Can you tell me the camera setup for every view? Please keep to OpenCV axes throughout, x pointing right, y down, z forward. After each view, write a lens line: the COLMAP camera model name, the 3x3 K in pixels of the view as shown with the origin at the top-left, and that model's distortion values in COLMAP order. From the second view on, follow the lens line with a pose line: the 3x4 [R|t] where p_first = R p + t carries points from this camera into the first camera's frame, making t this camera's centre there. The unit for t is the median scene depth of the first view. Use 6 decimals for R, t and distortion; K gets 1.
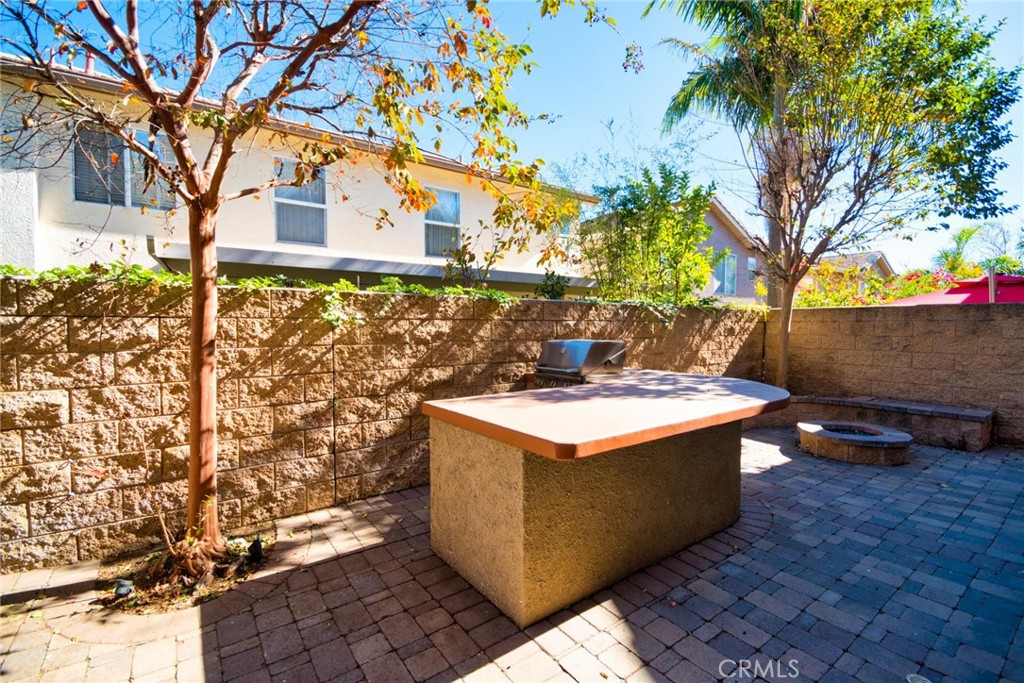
lens RADIAL K [[460.2, 0, 510.3], [0, 460.2, 338.4], [0, 0, 1]] dist [0.000798, -0.001276]
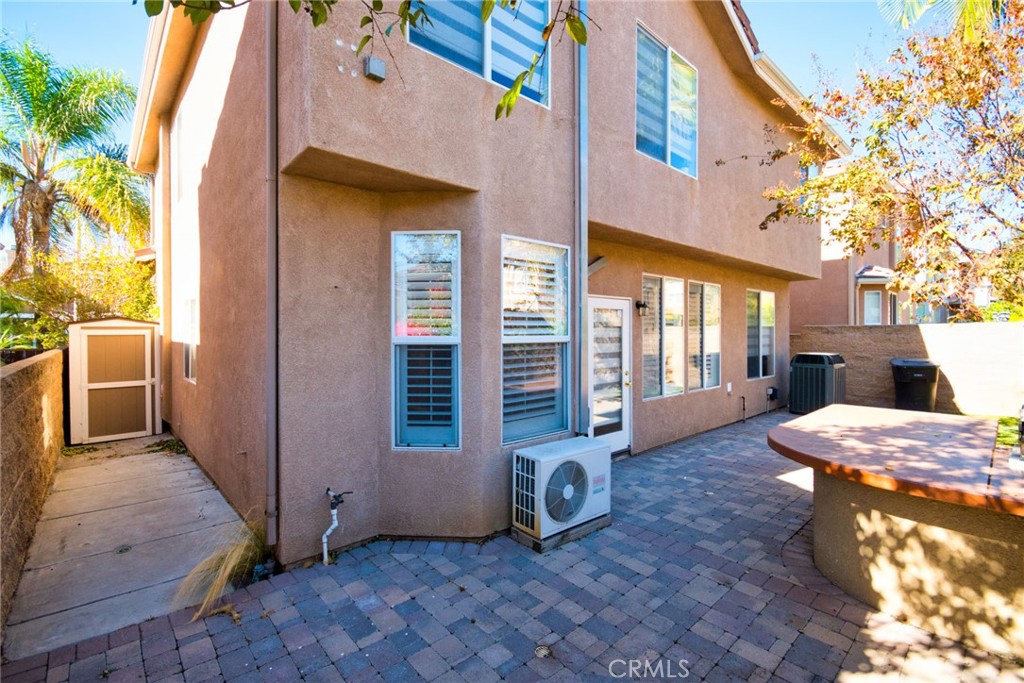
lens RADIAL K [[460.2, 0, 510.3], [0, 460.2, 338.4], [0, 0, 1]] dist [0.000798, -0.001276]
pose [[-0.994787, 0.001094, -0.101966, 1.417970], [-0.002986, 0.999201, 0.039853, -0.162922], [0.101928, 0.039950, -0.993989, 2.147270]]
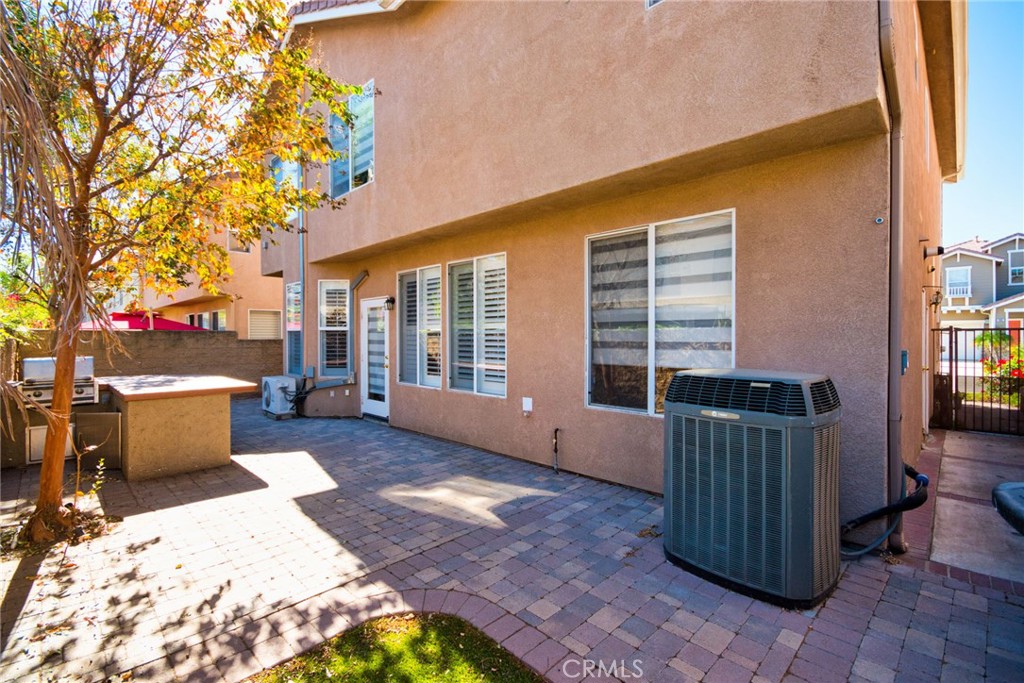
lens RADIAL K [[460.2, 0, 510.3], [0, 460.2, 338.4], [0, 0, 1]] dist [0.000798, -0.001276]
pose [[-0.163658, -0.002163, 0.986515, -1.932751], [0.034533, 0.999372, 0.007920, -0.027350], [-0.985913, 0.035363, -0.163481, -0.099849]]
